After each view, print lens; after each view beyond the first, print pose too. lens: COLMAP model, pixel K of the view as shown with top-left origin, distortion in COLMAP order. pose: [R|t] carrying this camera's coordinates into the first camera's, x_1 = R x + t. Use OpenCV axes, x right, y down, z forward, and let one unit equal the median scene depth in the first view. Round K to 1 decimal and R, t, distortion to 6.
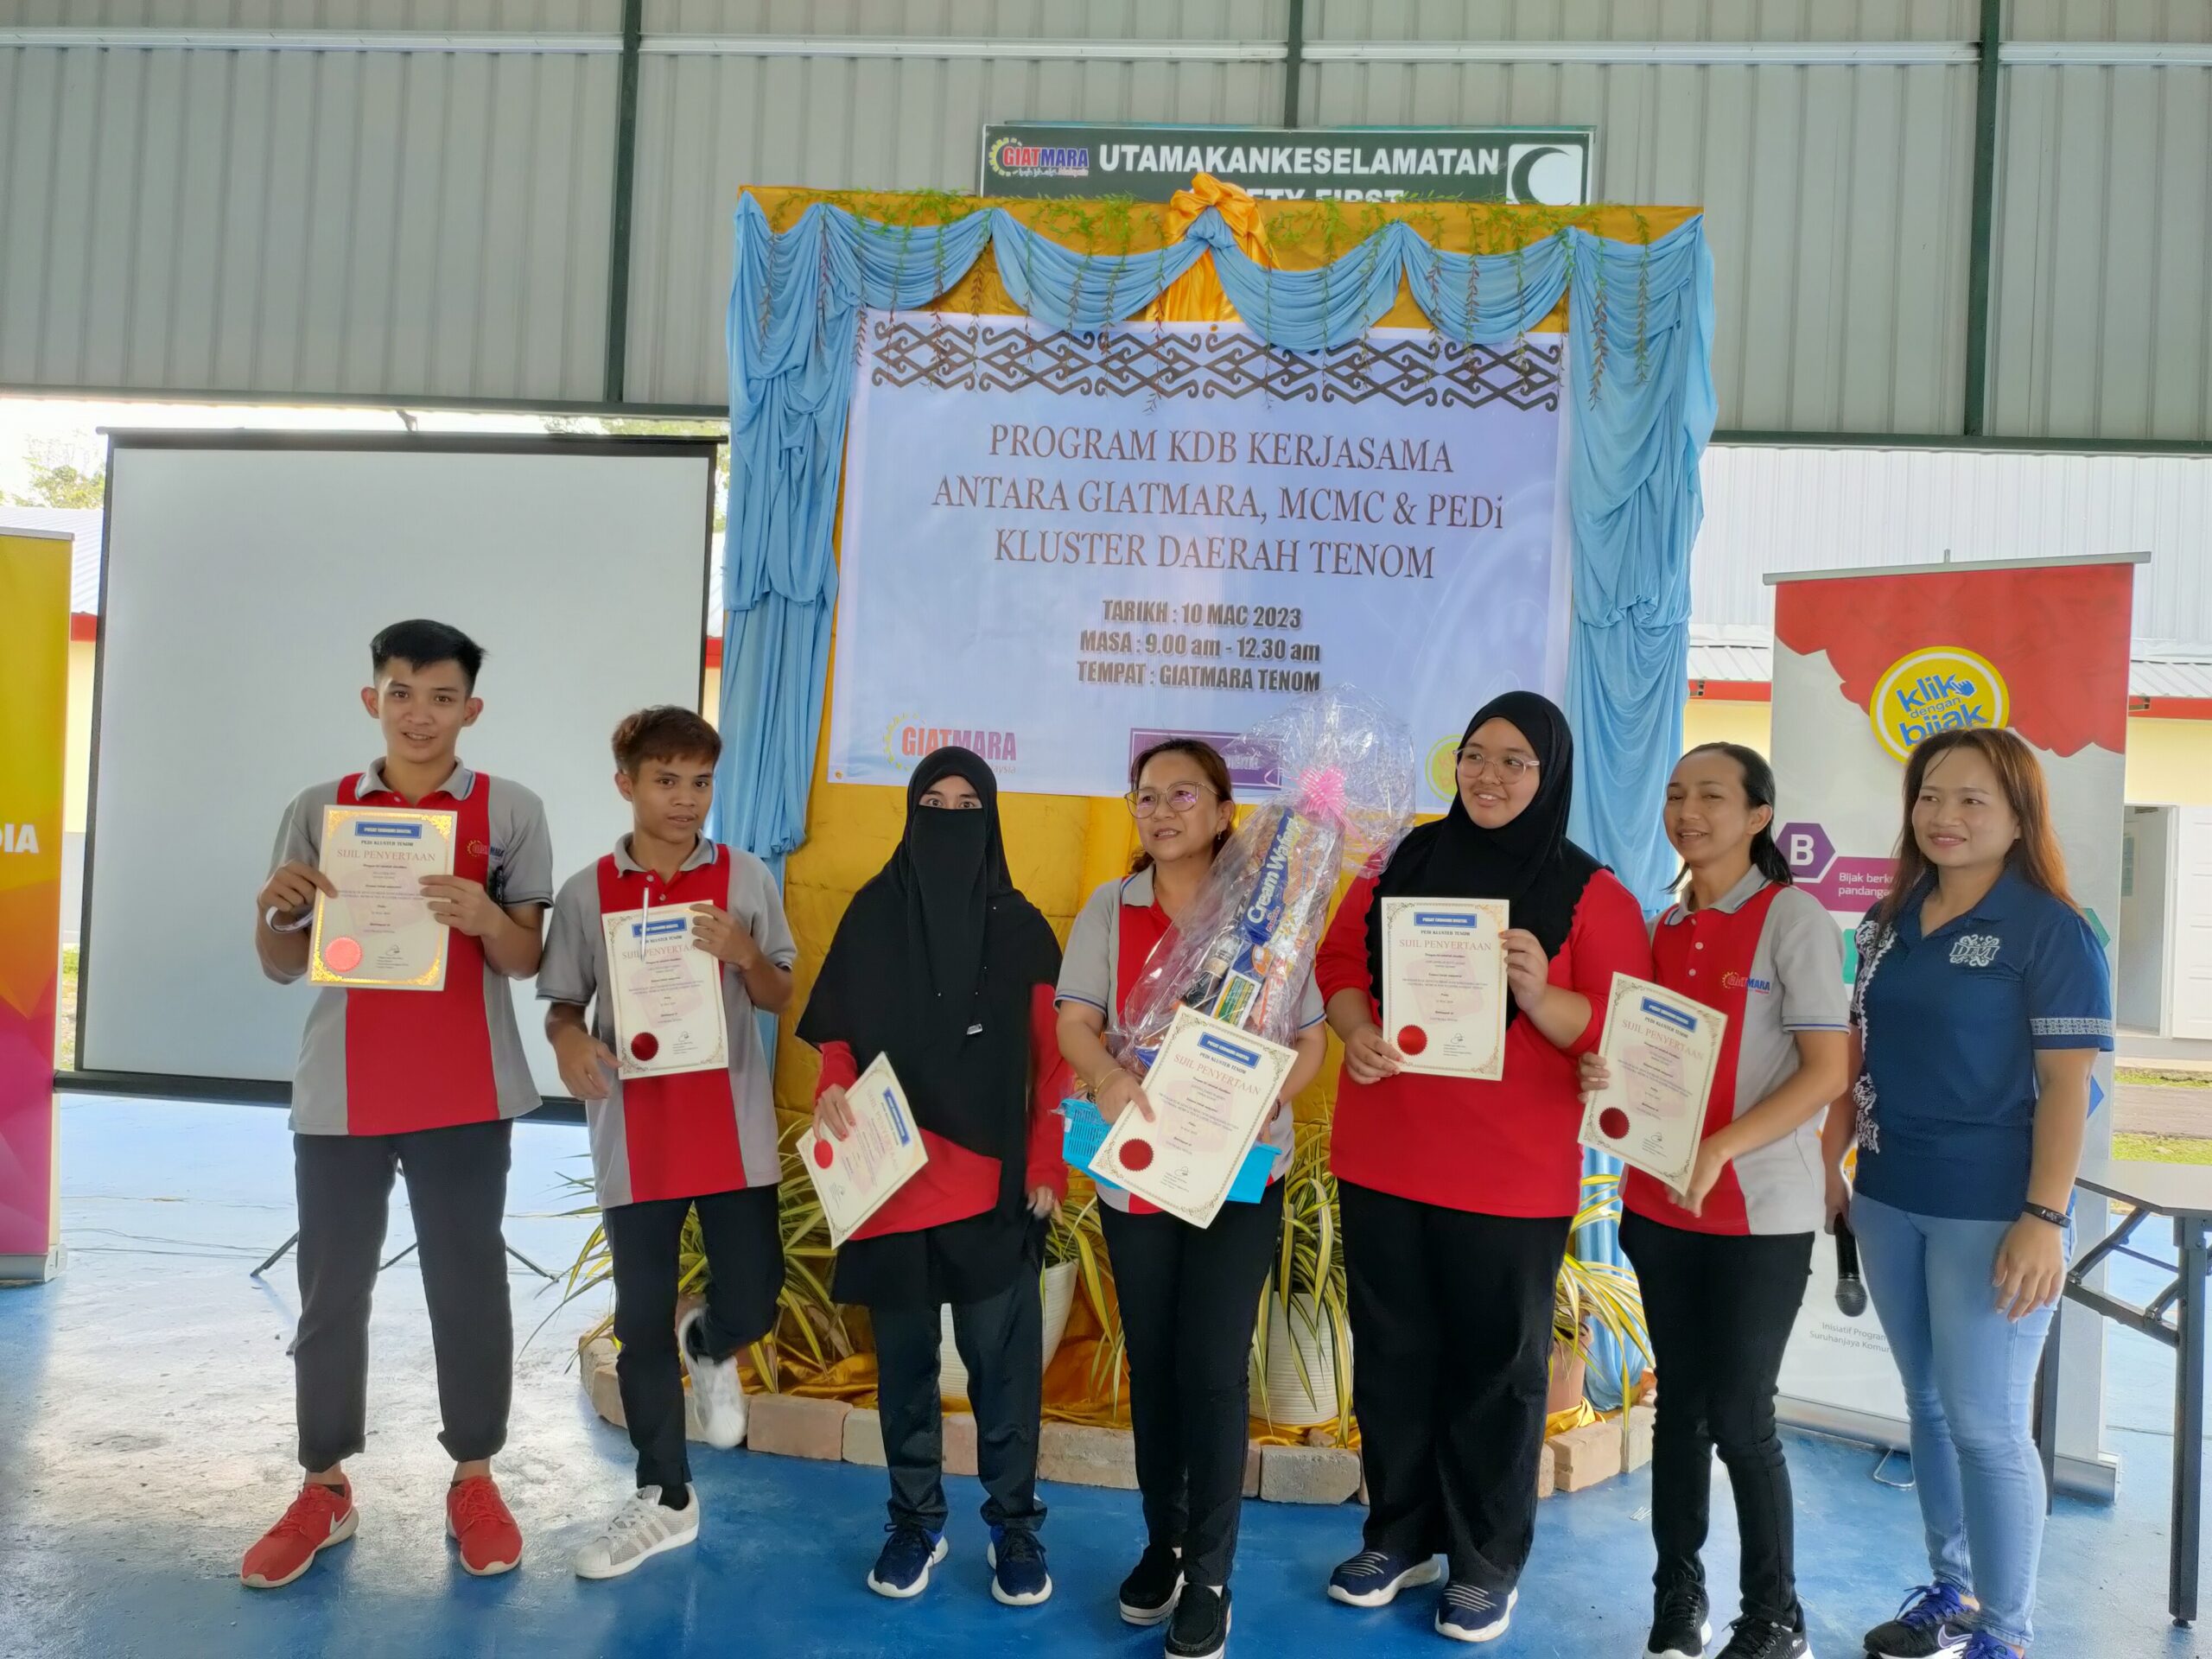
lens RADIAL K [[1654.6, 0, 1106.9], [0, 1654.6, 840.3], [0, 0, 1]] dist [0.062051, -0.060300]
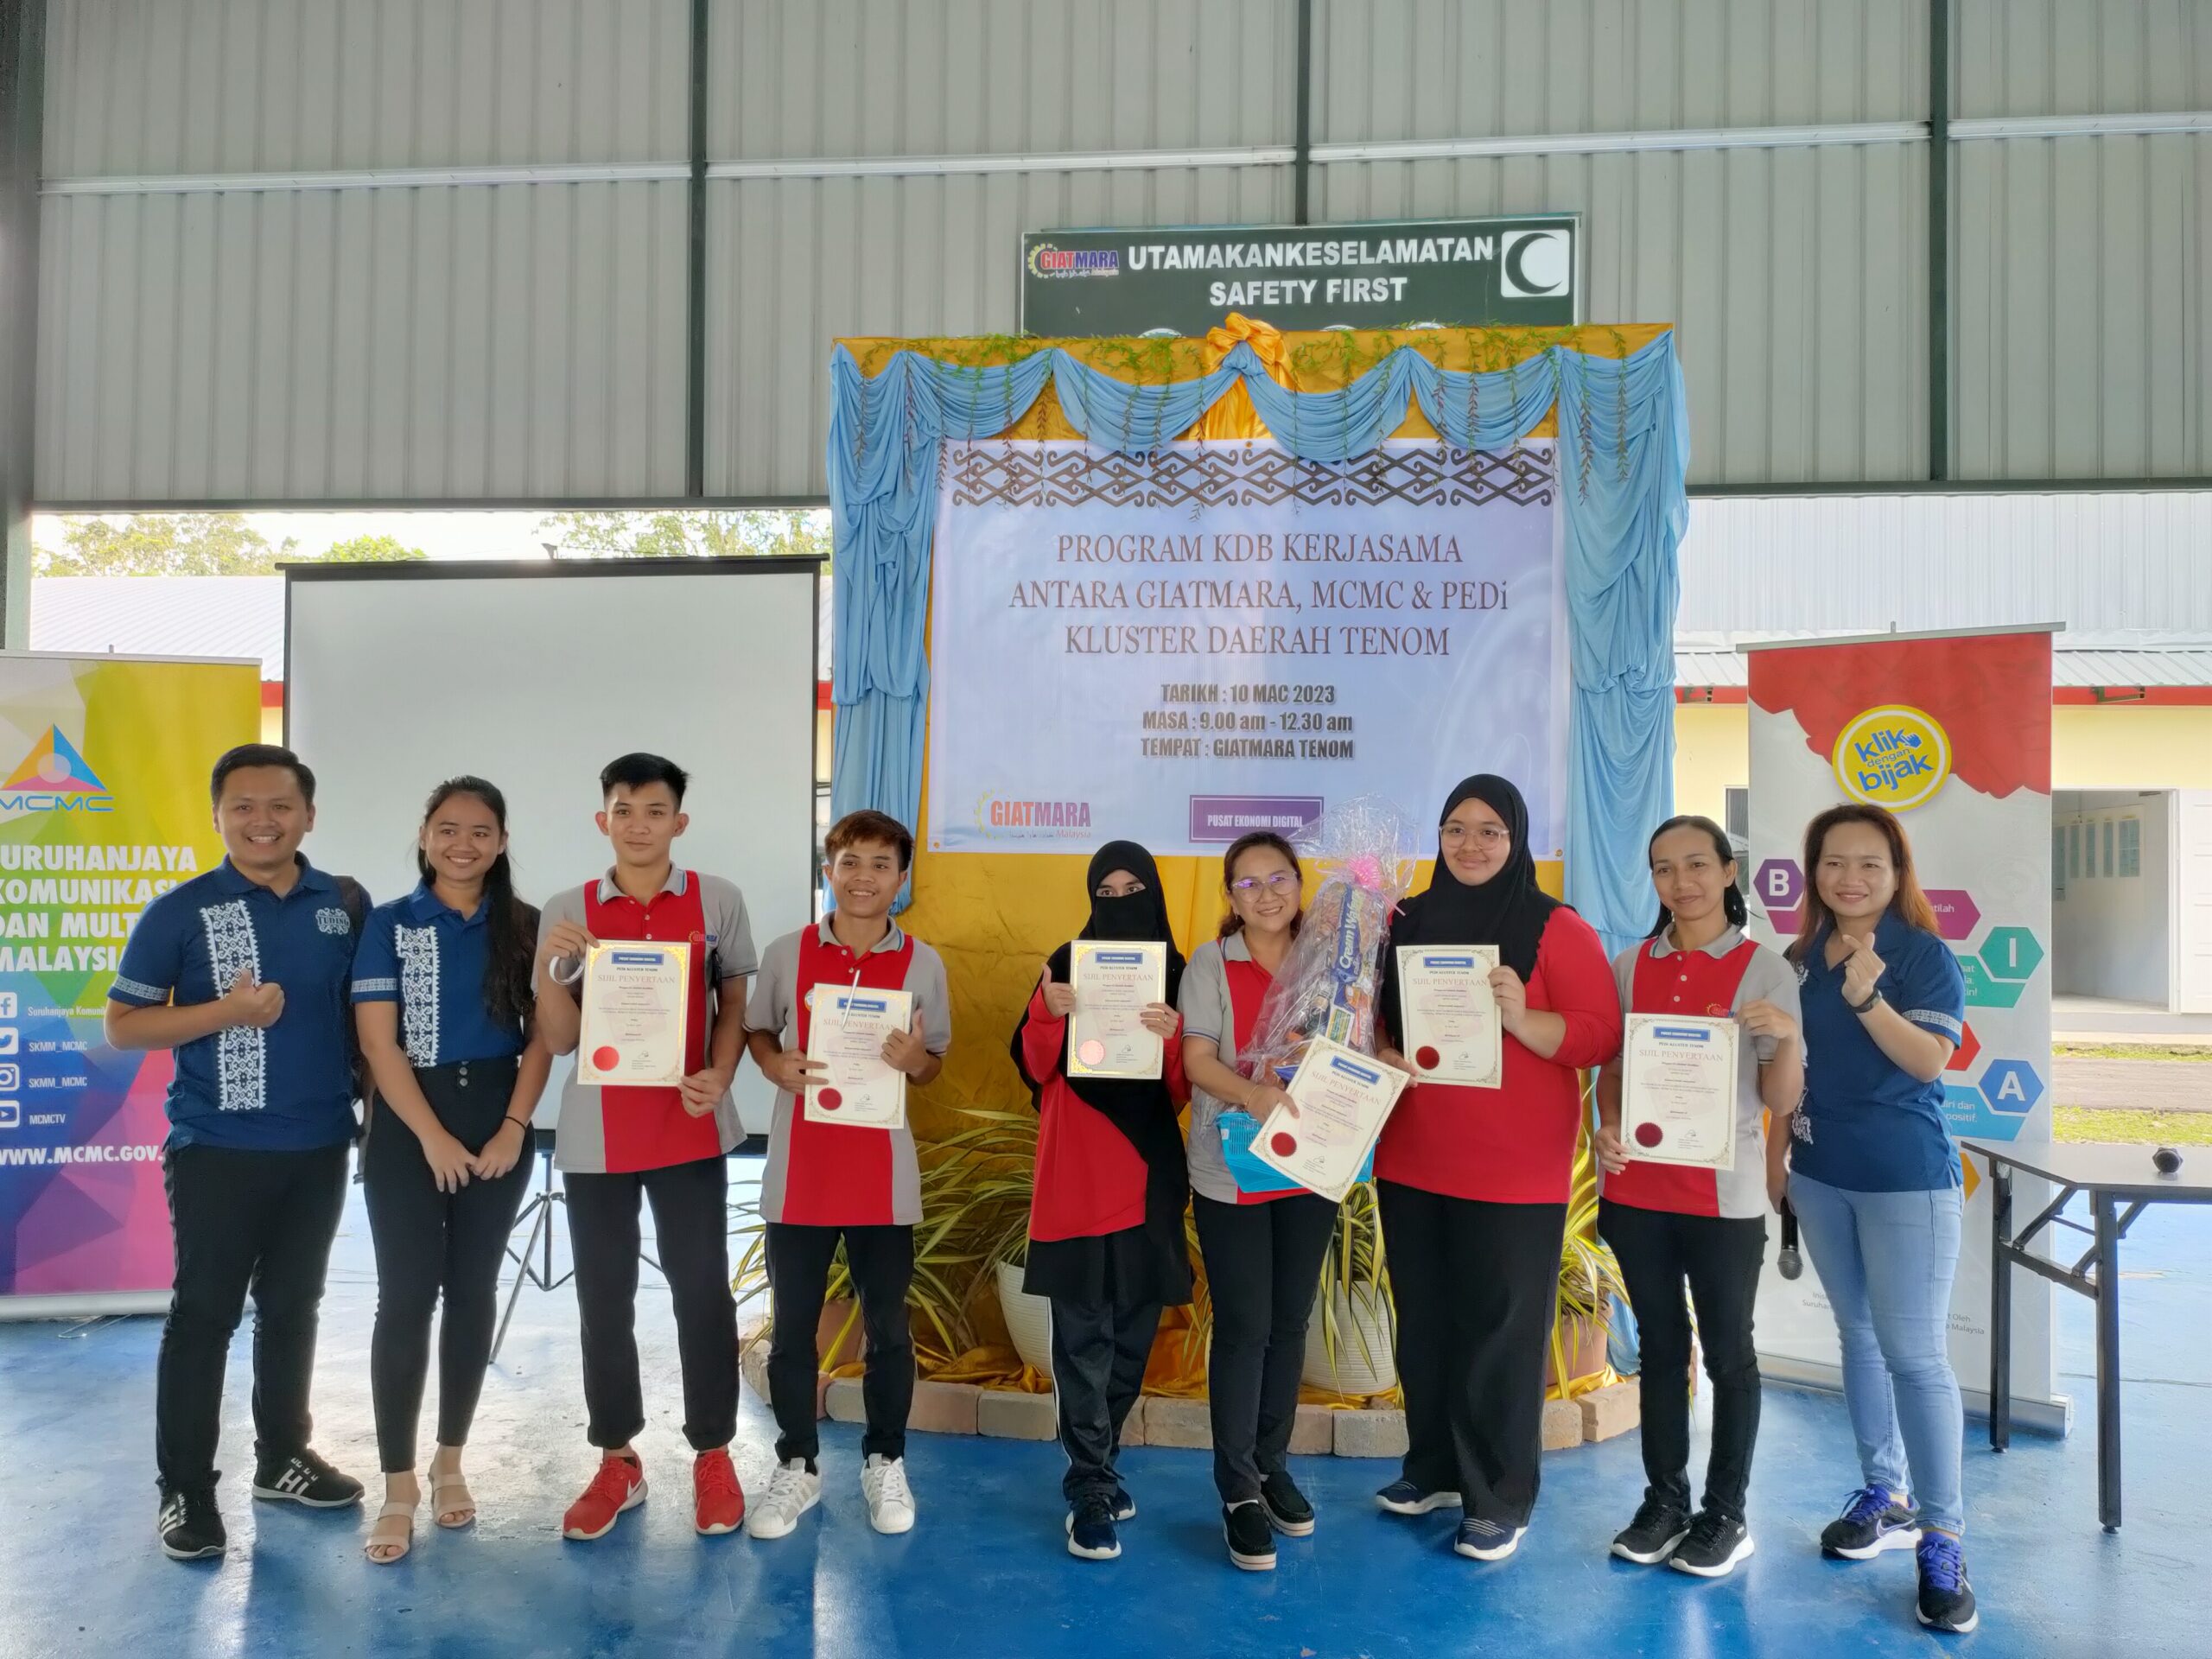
lens RADIAL K [[1654.6, 0, 1108.2], [0, 1654.6, 839.2], [0, 0, 1]] dist [0.062051, -0.060300]
pose [[0.999227, -0.037350, -0.012301, -0.028770], [0.037274, 0.999285, -0.006341, -0.031745], [0.012529, 0.005878, 0.999904, -0.146441]]
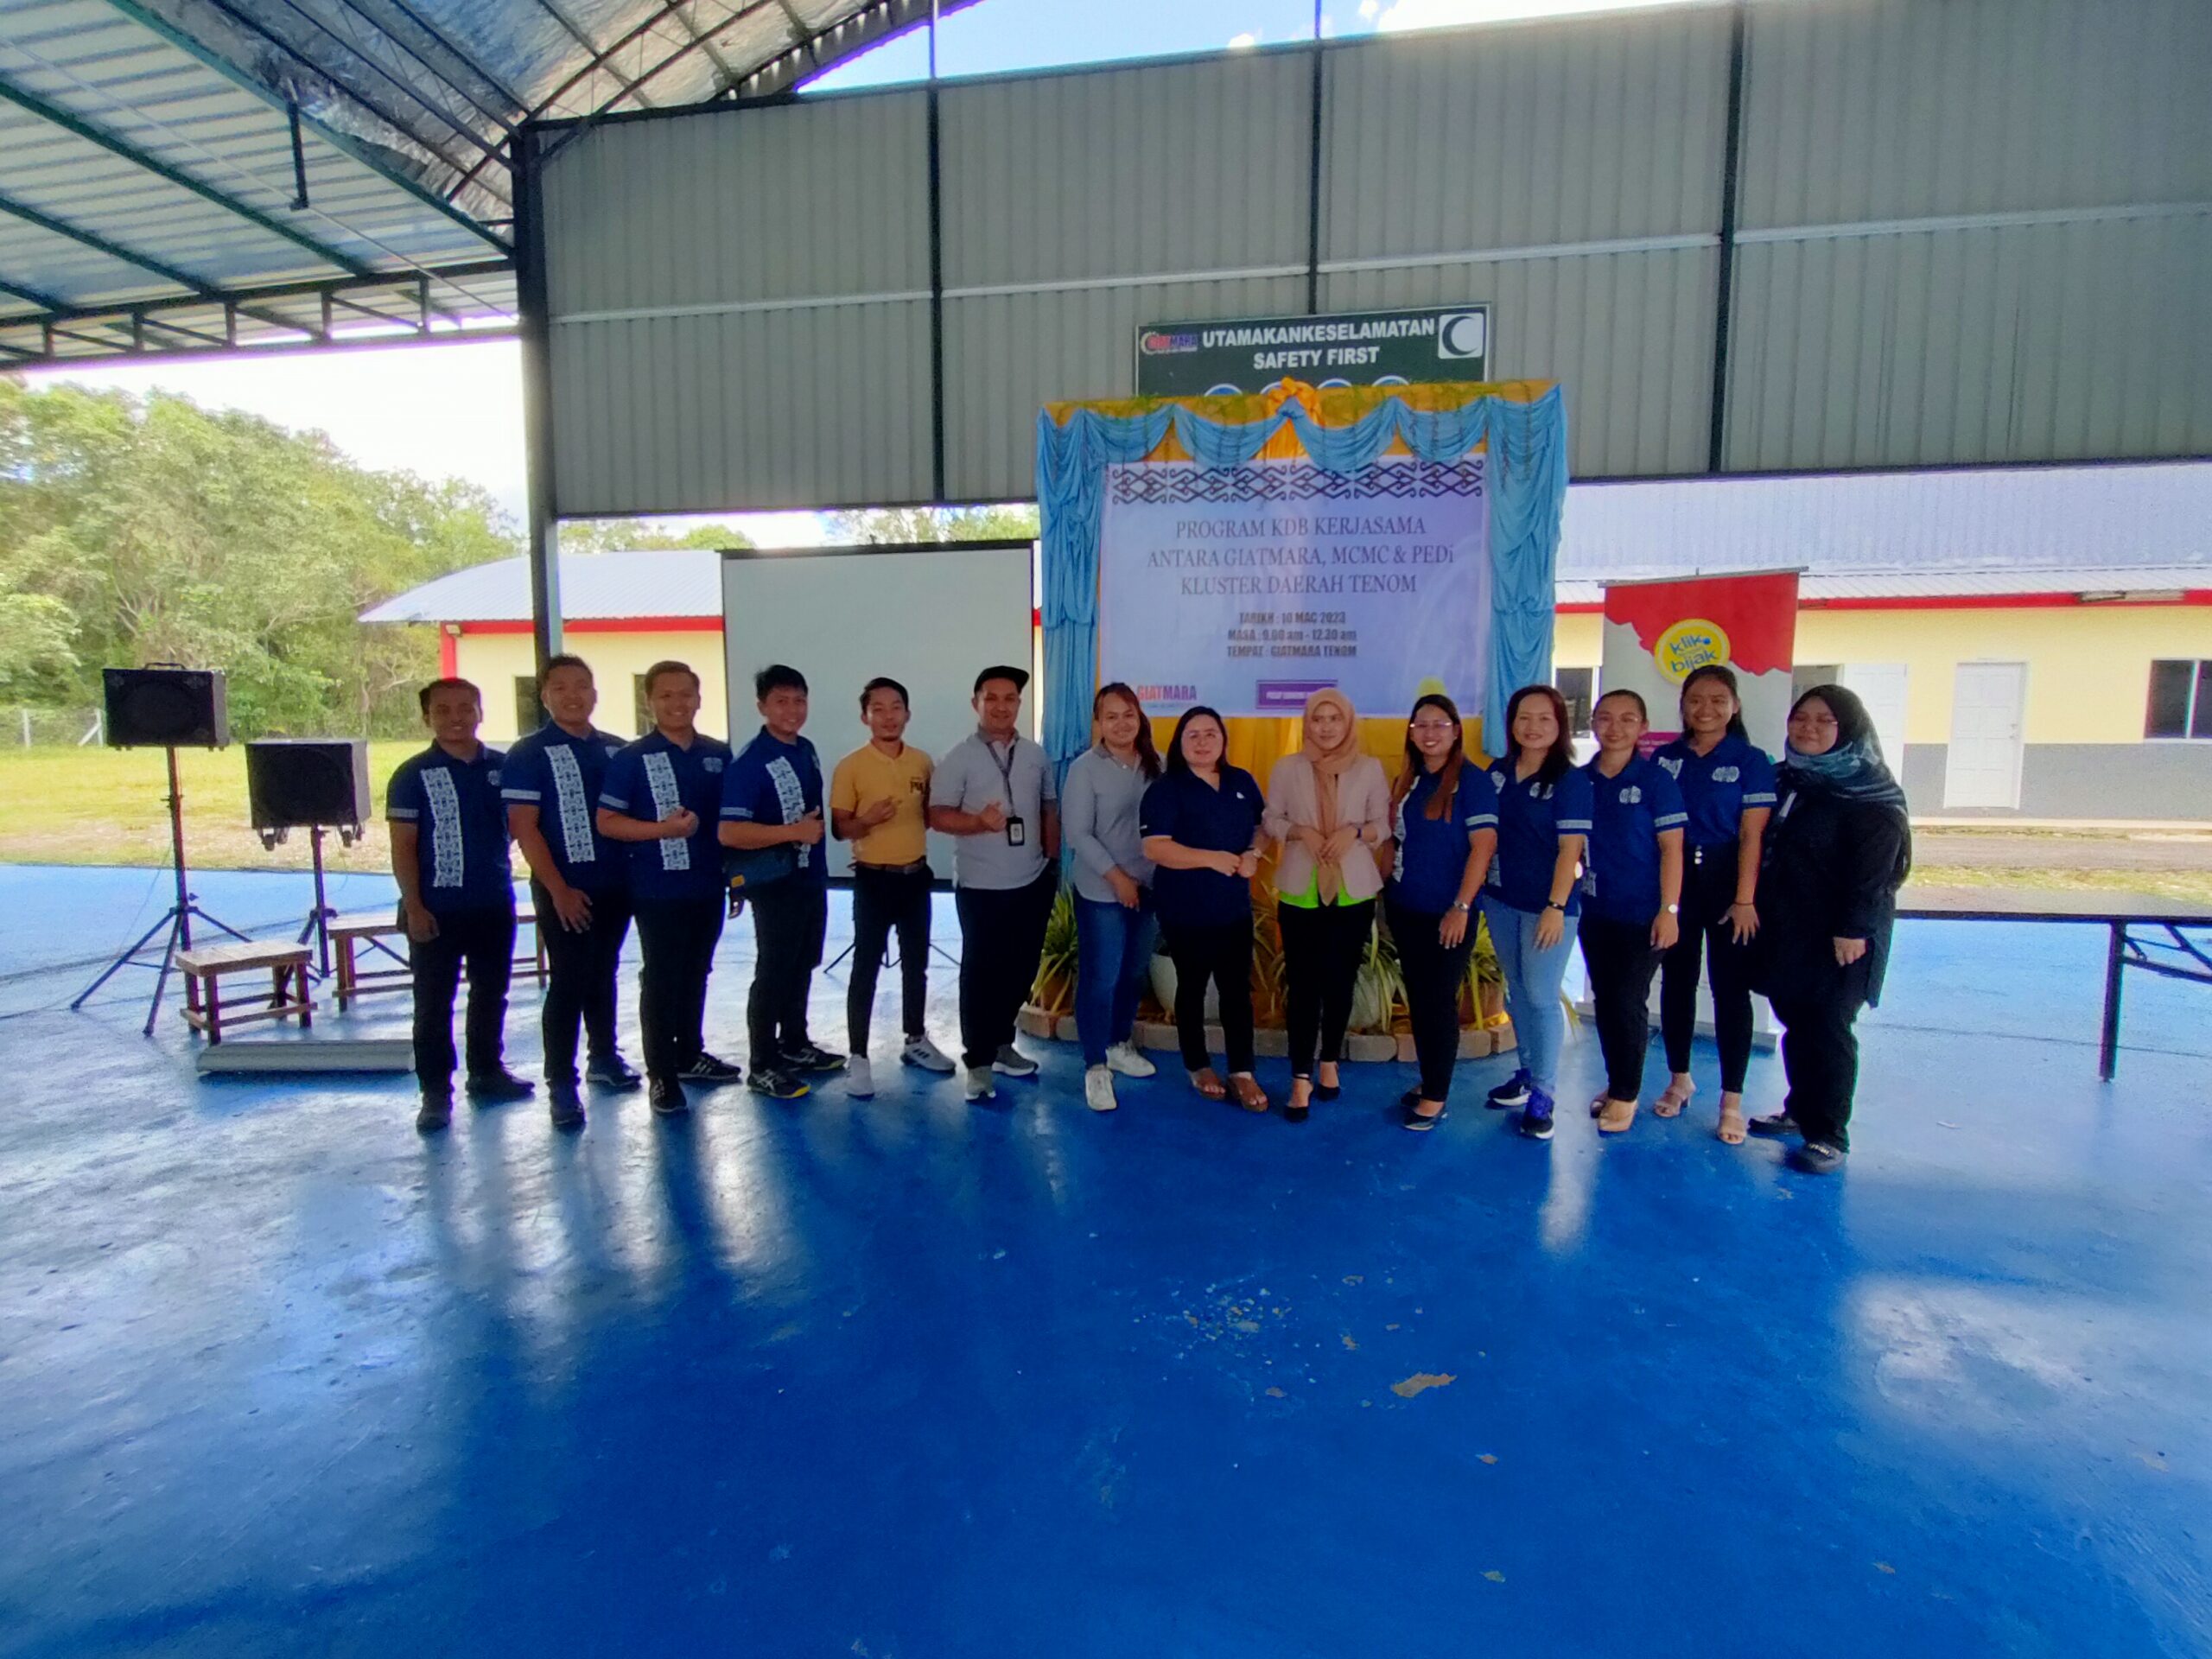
lens RADIAL K [[1008.8, 0, 1098.4], [0, 1008.8, 812.5], [0, 0, 1]] dist [0.006772, -0.000197]
pose [[0.996375, -0.041574, -0.074222, -0.086623], [0.049071, 0.993551, 0.102214, -0.042656], [0.069494, -0.105486, 0.991990, -0.184114]]
